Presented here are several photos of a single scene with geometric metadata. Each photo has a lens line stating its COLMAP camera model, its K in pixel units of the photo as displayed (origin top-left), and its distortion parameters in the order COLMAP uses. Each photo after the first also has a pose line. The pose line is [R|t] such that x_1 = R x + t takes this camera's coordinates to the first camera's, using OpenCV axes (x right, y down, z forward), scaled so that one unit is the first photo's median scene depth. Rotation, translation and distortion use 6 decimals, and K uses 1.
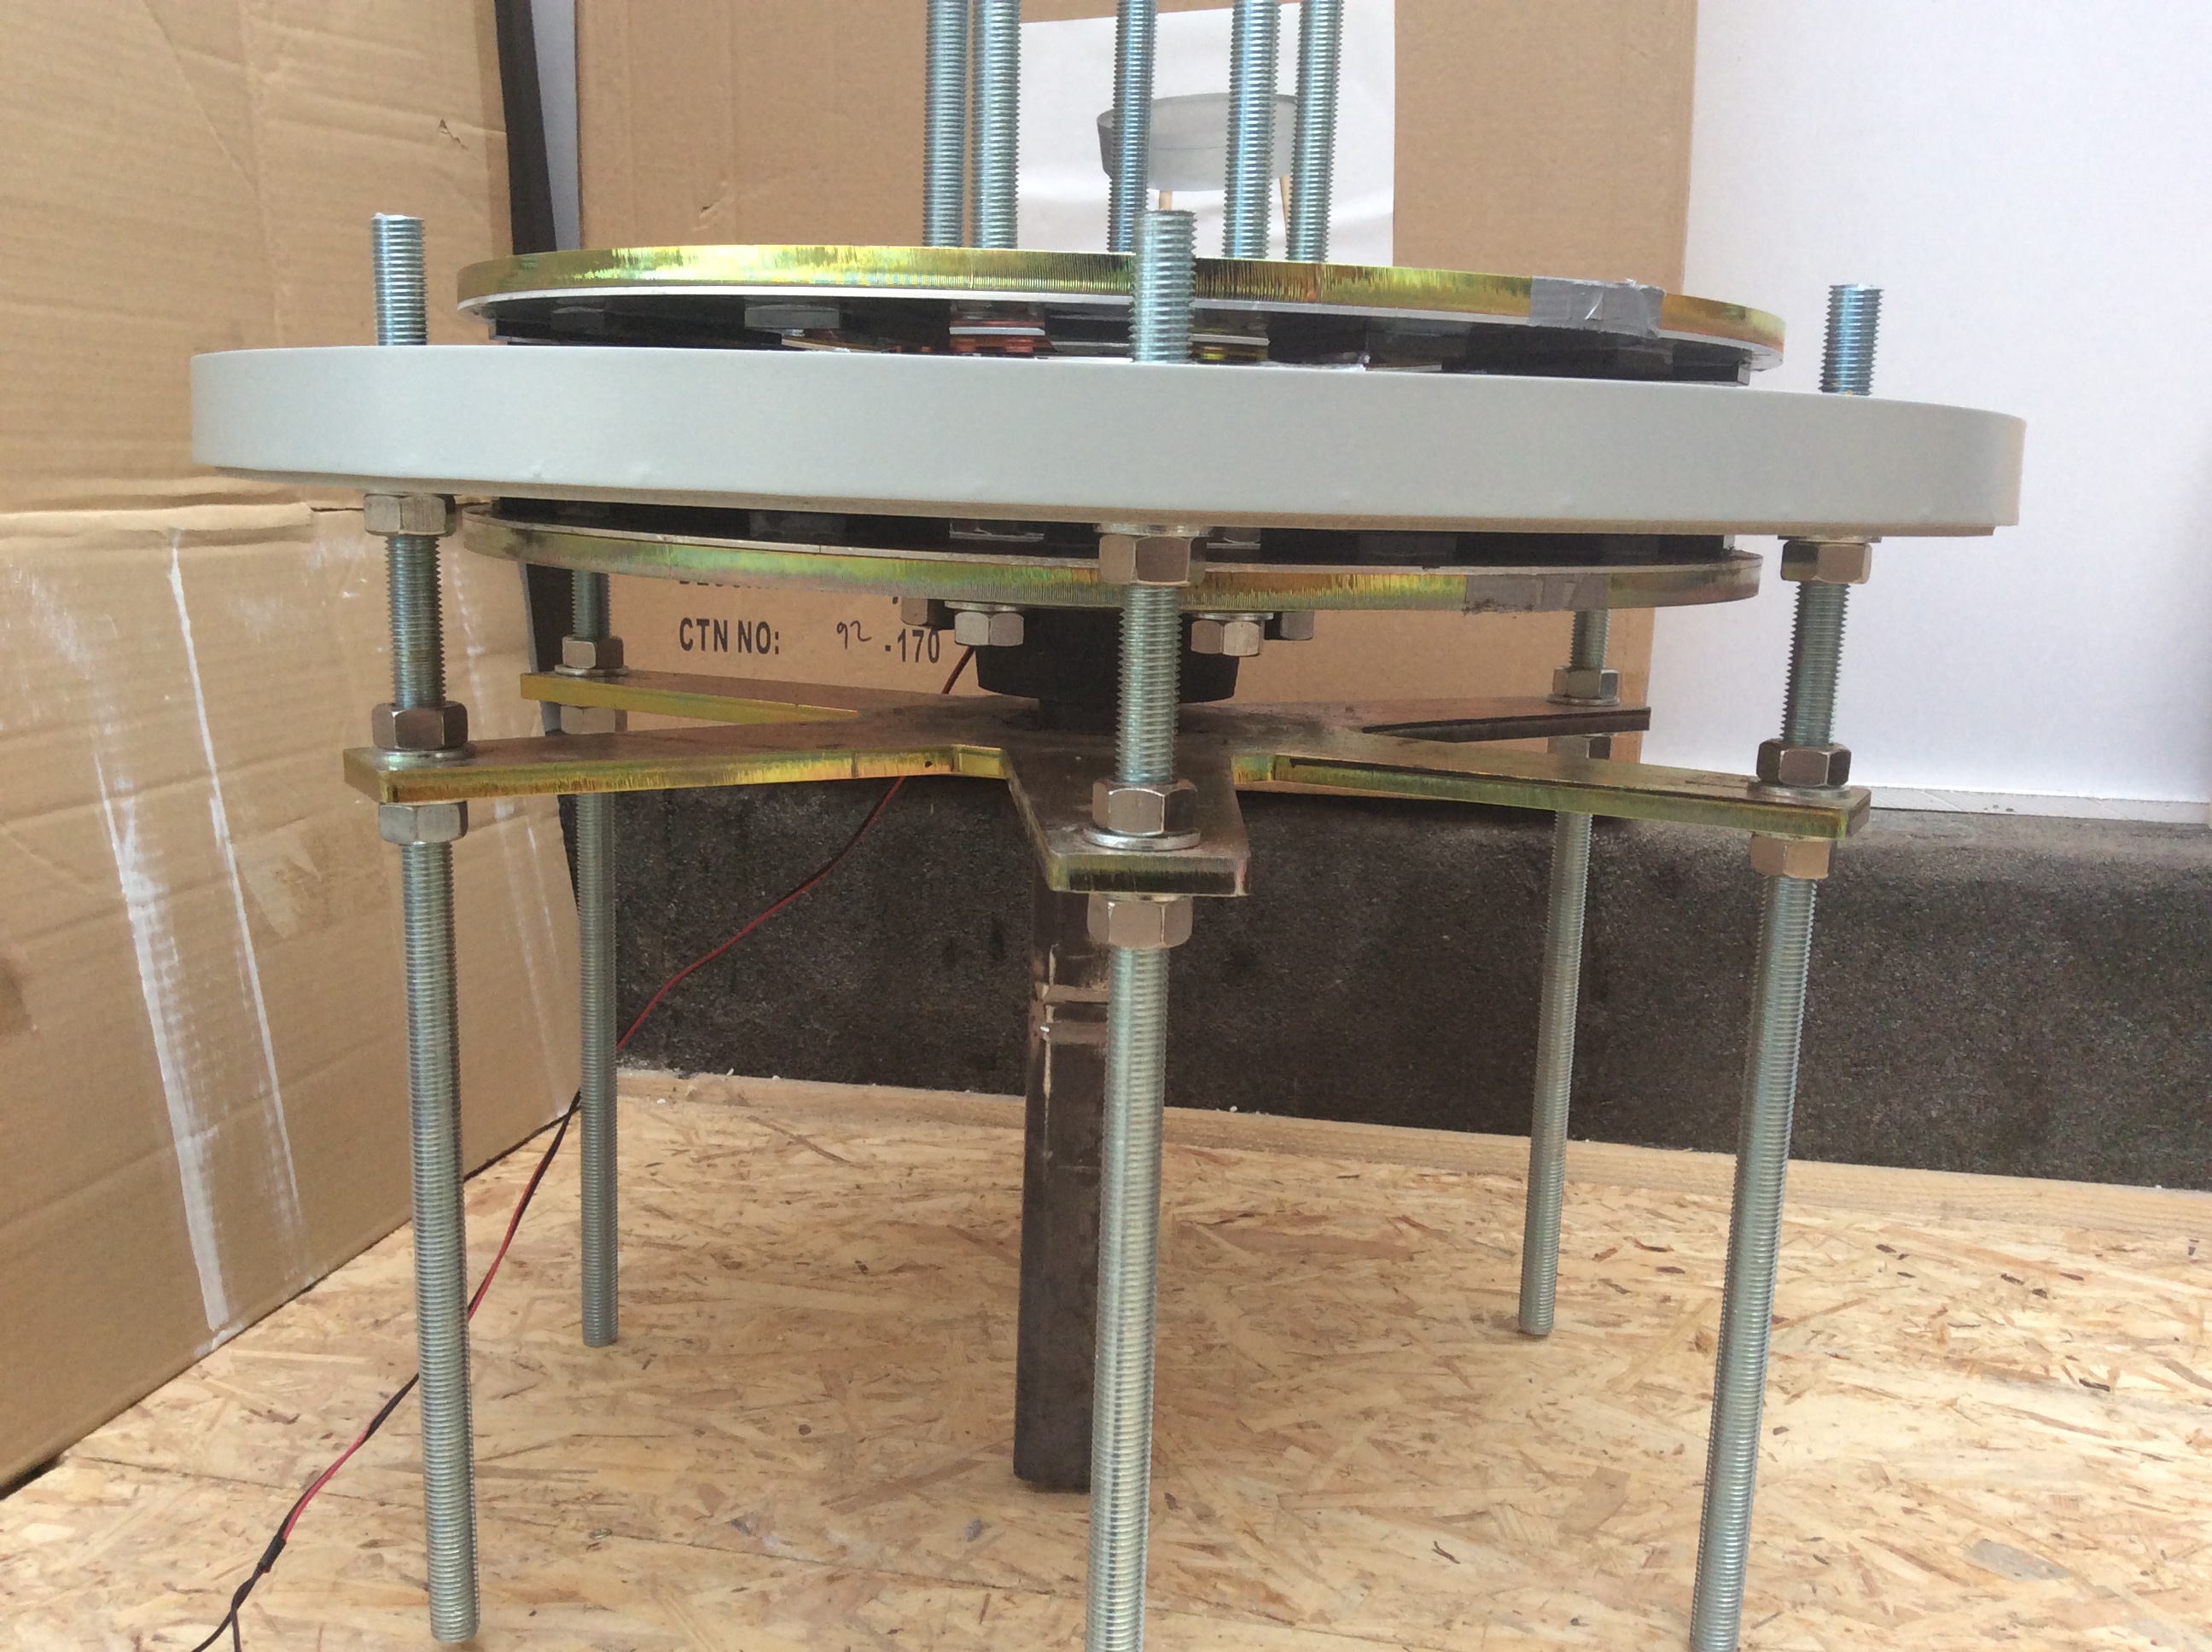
lens RADIAL K [[2039.7, 0, 1100.9], [0, 2039.7, 825.5], [0, 0, 1]] dist [-0.039458, 0.000000]
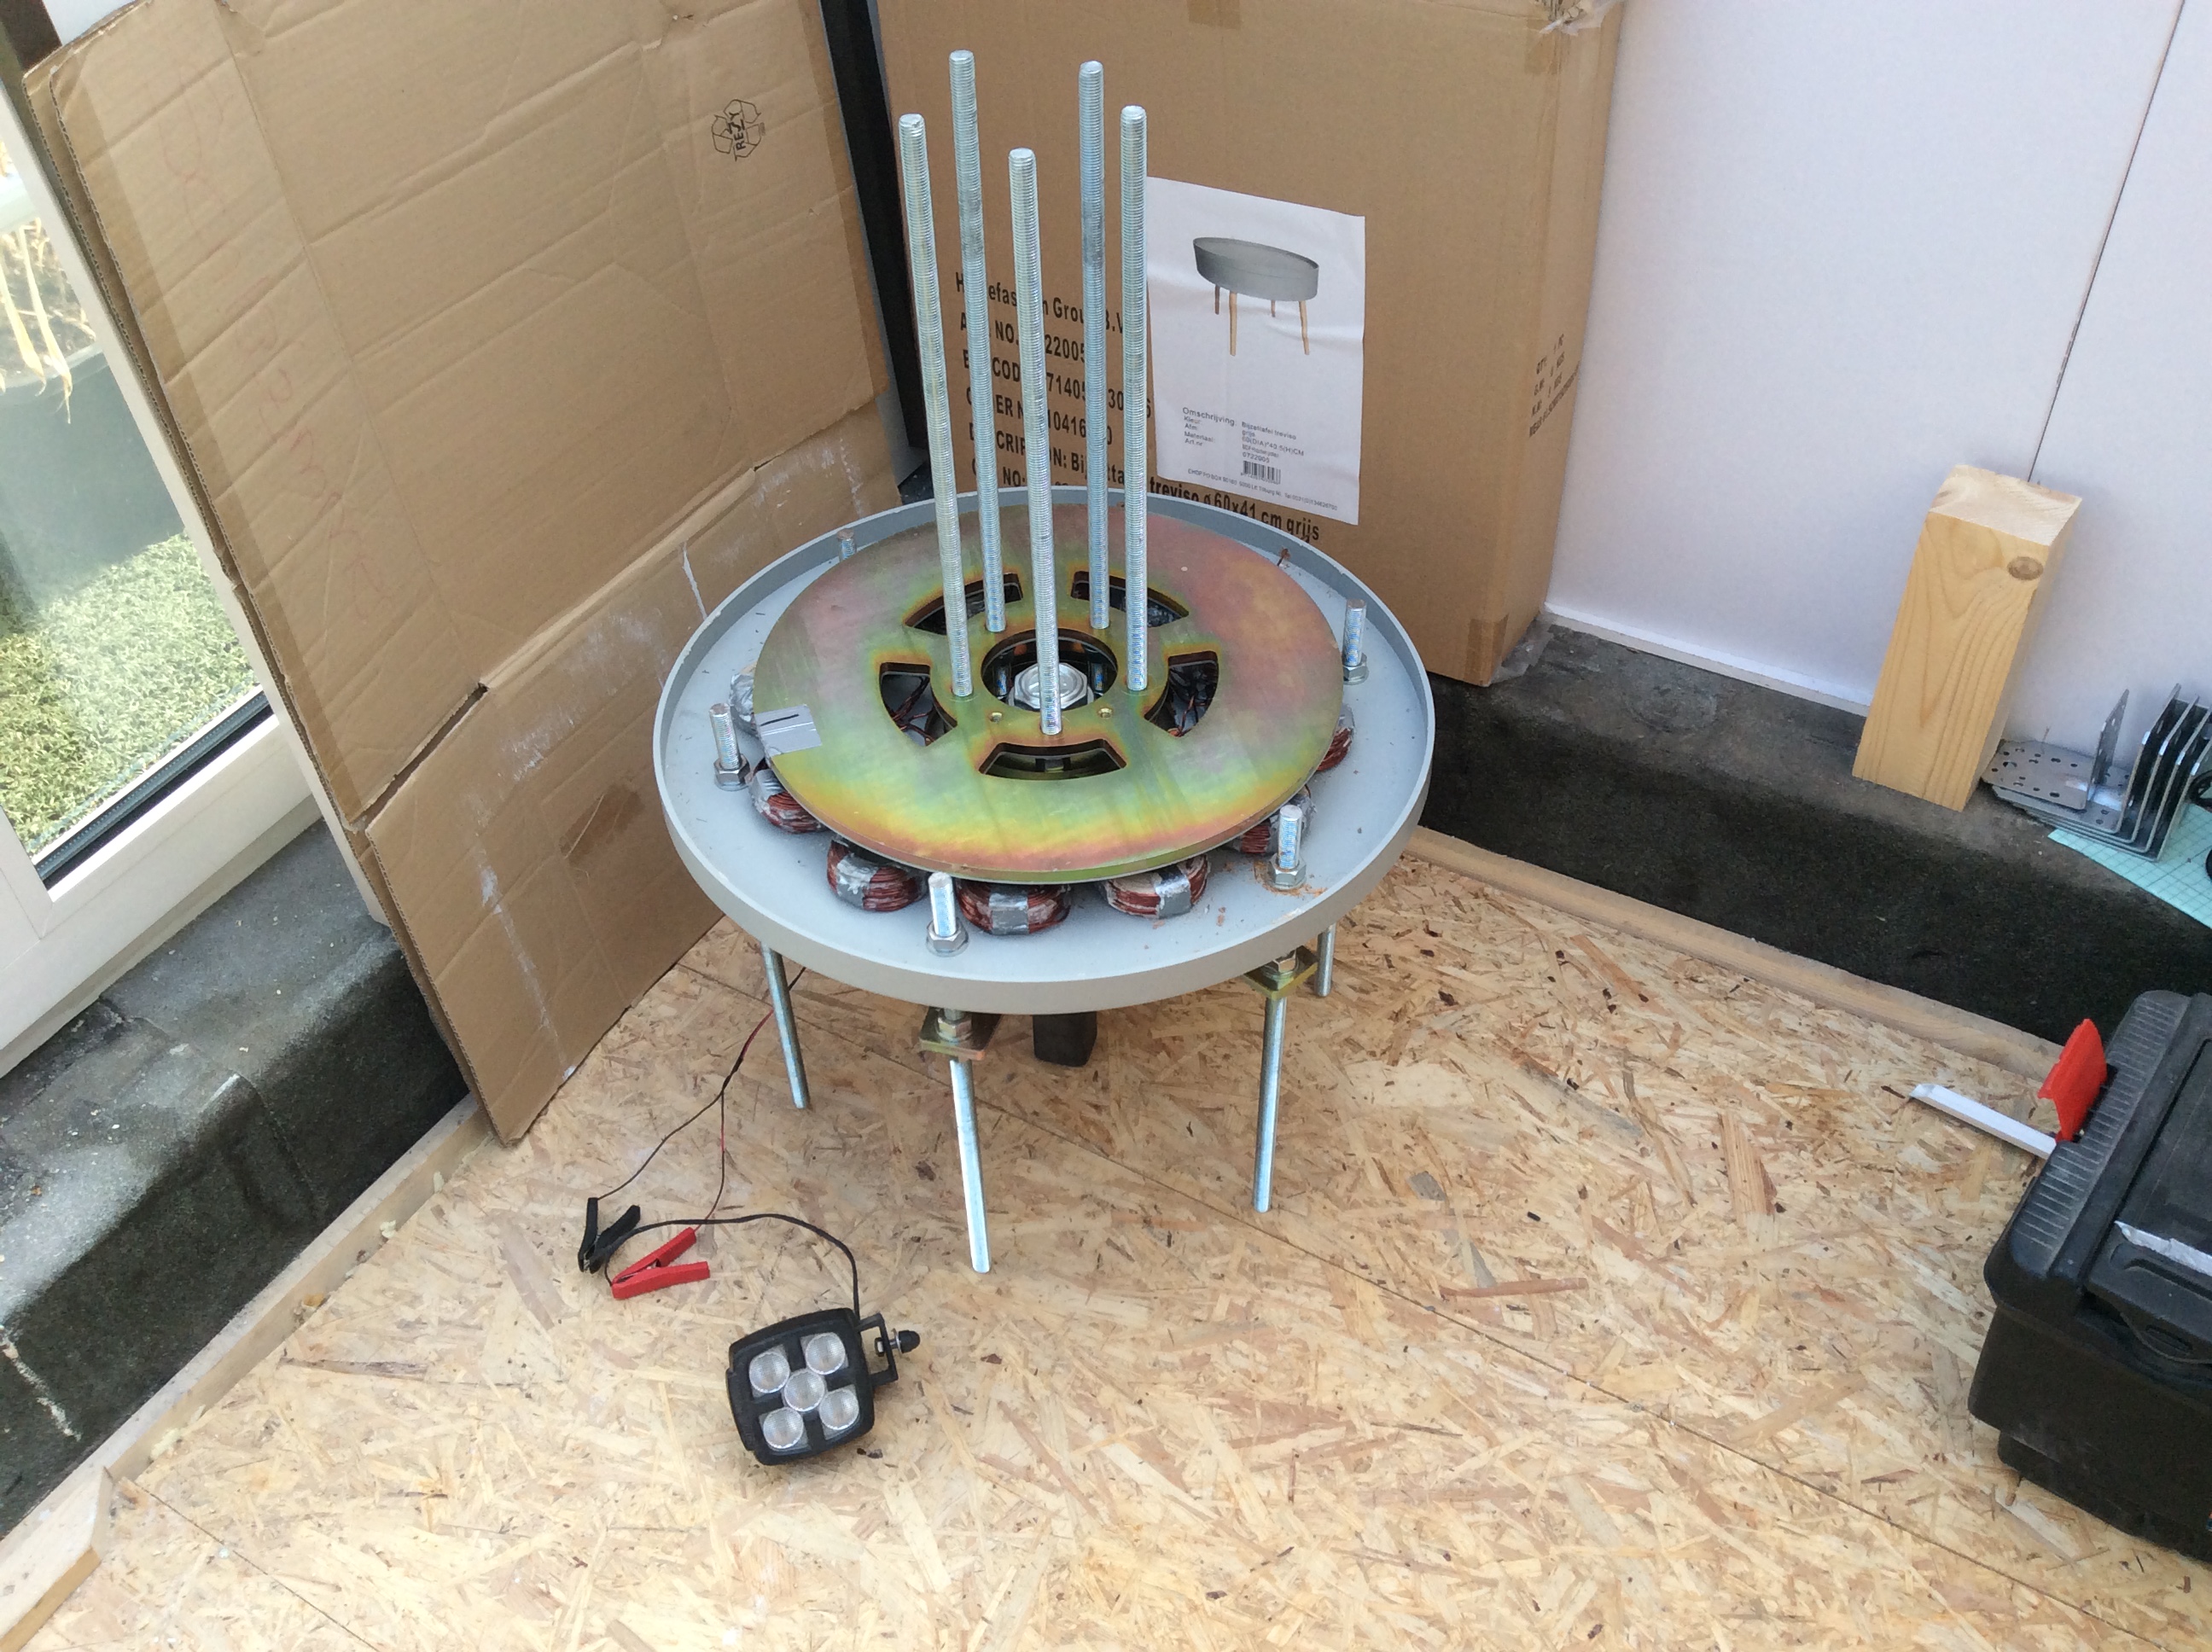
lens RADIAL K [[2039.7, 0, 1109.6], [0, 2039.7, 827.3], [0, 0, 1]] dist [-0.039458, 0.000000]
pose [[0.947487, 0.170311, -0.270669, 0.566300], [0.002797, 0.841942, 0.539561, -1.048217], [0.319781, -0.511984, 0.797253, -0.647308]]
